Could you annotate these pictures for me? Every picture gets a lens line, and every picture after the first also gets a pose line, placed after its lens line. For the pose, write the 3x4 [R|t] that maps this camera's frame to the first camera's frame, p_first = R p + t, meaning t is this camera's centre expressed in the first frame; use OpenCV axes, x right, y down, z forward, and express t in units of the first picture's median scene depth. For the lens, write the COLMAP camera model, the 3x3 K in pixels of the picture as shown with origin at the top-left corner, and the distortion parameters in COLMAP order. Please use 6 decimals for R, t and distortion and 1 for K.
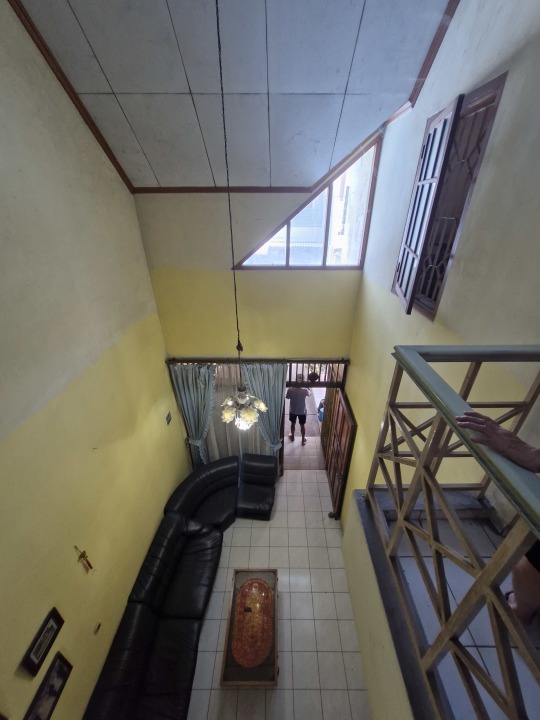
lens RADIAL K [[281.7, 0, 279.5], [0, 281.7, 373.6], [0, 0, 1]] dist [0.003368, -0.000637]
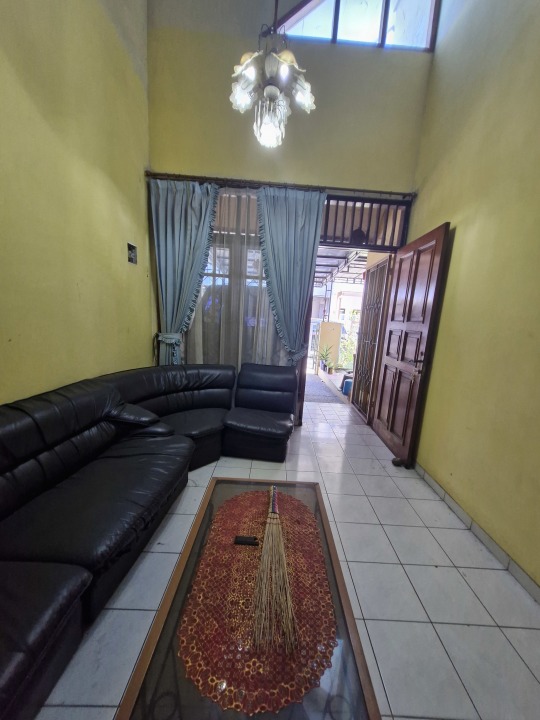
lens RADIAL K [[281.7, 0, 279.5], [0, 281.7, 373.6], [0, 0, 1]] dist [0.003368, -0.000637]
pose [[0.998349, 0.054278, 0.018801, -0.069034], [-0.045266, 0.944894, -0.324232, 0.582877], [-0.035364, 0.322845, 0.945791, 0.484517]]
